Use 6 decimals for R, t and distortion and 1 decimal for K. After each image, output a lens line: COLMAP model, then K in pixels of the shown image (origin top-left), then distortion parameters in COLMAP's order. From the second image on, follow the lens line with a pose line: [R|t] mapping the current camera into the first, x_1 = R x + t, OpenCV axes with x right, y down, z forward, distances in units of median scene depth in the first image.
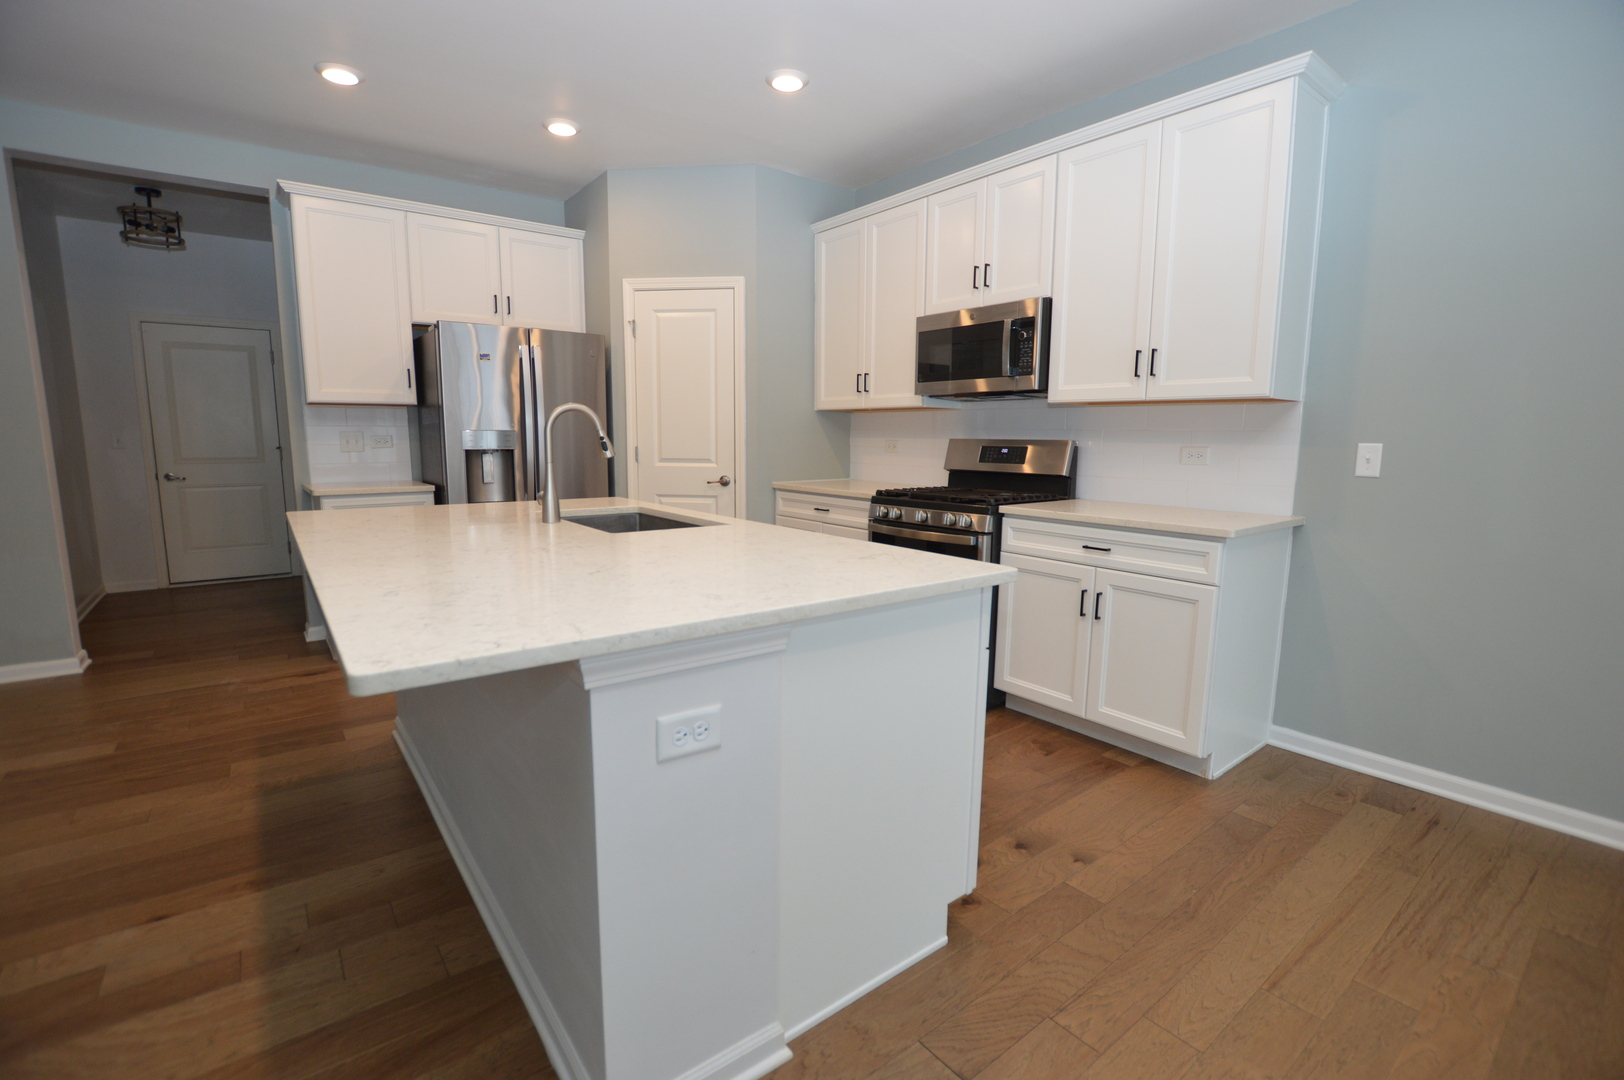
lens RADIAL K [[734.2, 0, 809.7], [0, 734.2, 547.4], [0, 0, 1]] dist [-0.001425, -0.000245]
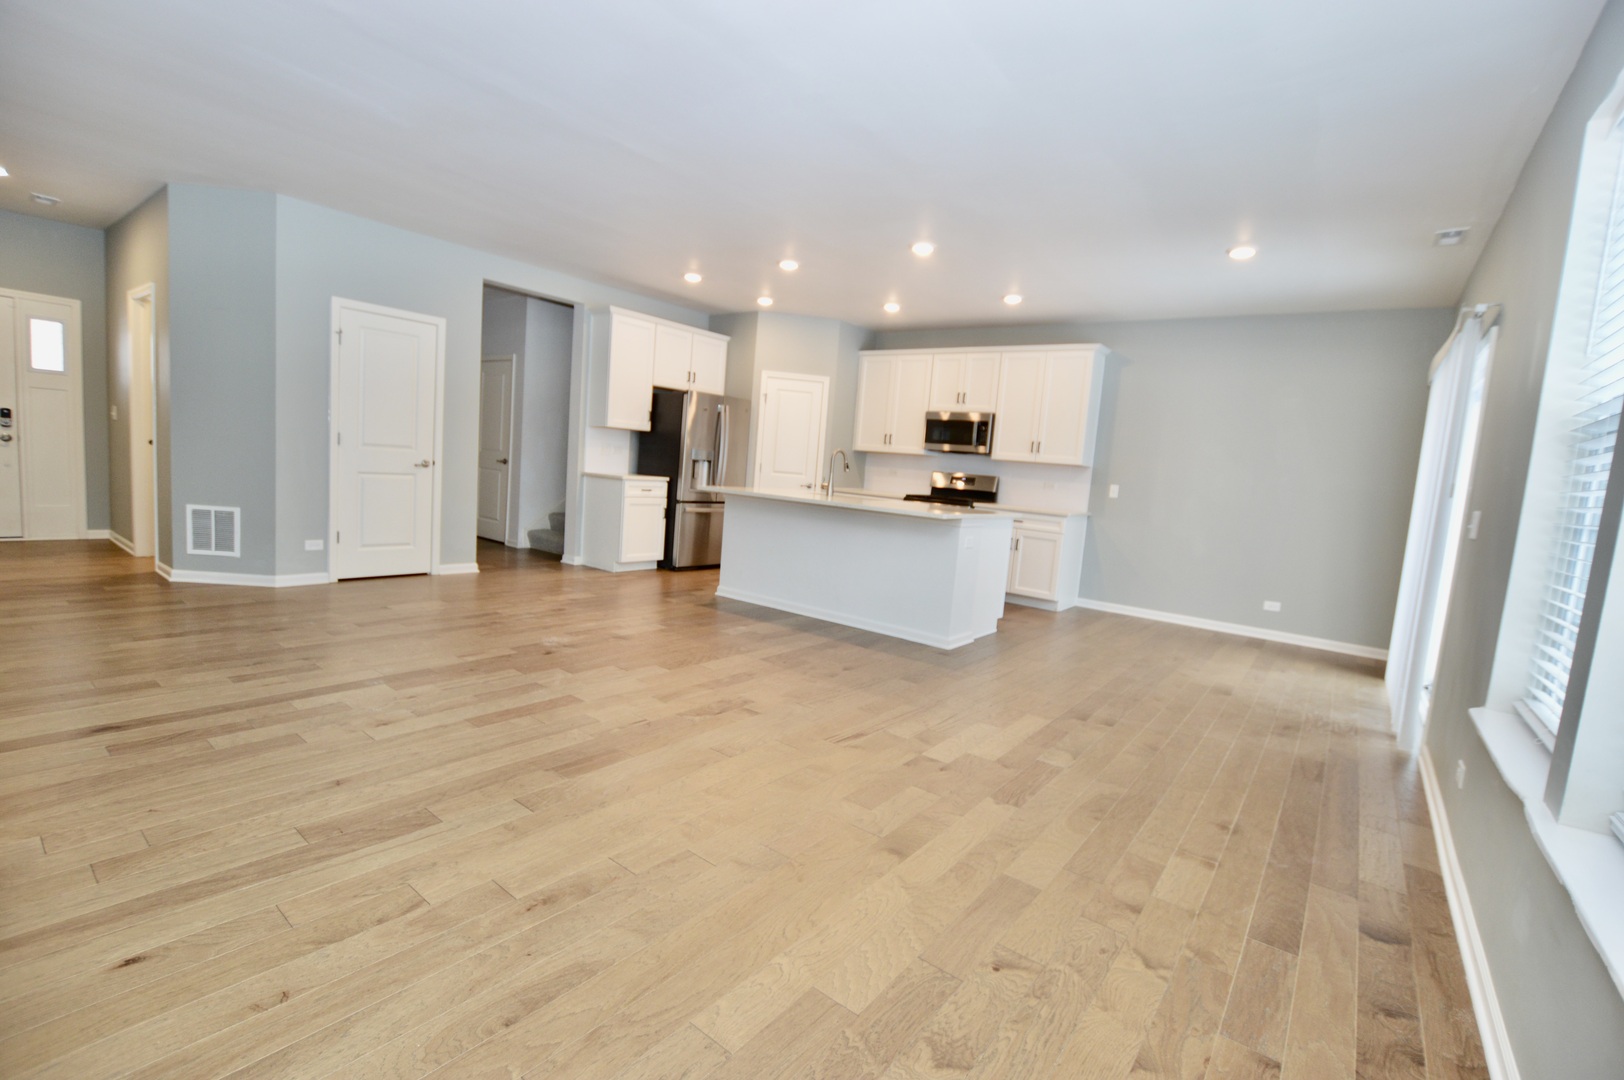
lens RADIAL K [[734.2, 0, 809.7], [0, 734.2, 547.4], [0, 0, 1]] dist [-0.001425, -0.000245]
pose [[0.966193, 0.043096, 0.254193, -0.675253], [-0.035532, 0.998781, -0.034274, 0.147847], [-0.255360, 0.024083, 0.966546, -0.894444]]
